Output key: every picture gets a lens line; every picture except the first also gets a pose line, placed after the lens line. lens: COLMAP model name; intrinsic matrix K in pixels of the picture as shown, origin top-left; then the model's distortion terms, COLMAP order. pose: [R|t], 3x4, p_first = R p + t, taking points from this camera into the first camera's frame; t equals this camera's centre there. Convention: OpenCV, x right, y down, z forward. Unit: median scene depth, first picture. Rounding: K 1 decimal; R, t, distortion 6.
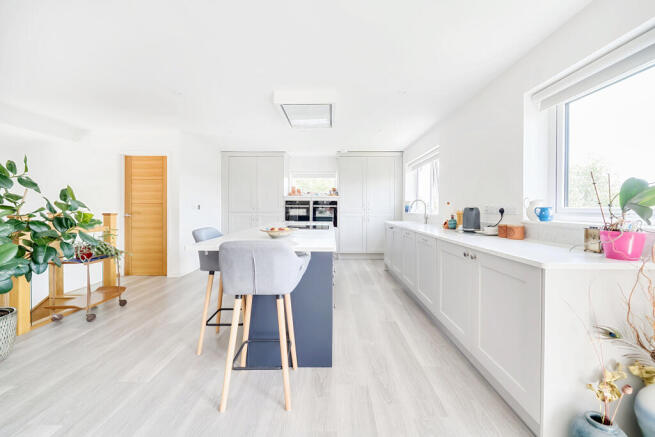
lens RADIAL K [[264.3, 0, 328.4], [0, 264.3, 212.3], [0, 0, 1]] dist [-0.003222, -0.000260]
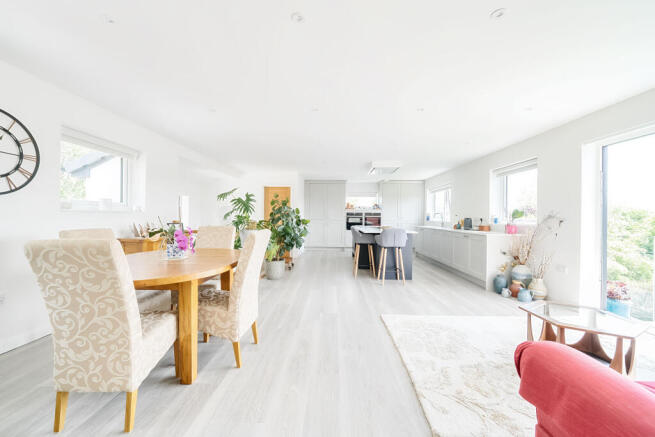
lens RADIAL K [[264.3, 0, 326.9], [0, 264.3, 221.1], [0, 0, 1]] dist [-0.003222, -0.000260]
pose [[0.999915, 0.003048, -0.012665, -0.494247], [-0.003053, 0.999995, -0.000402, 0.010744], [0.012664, 0.000441, 0.999920, -0.993116]]
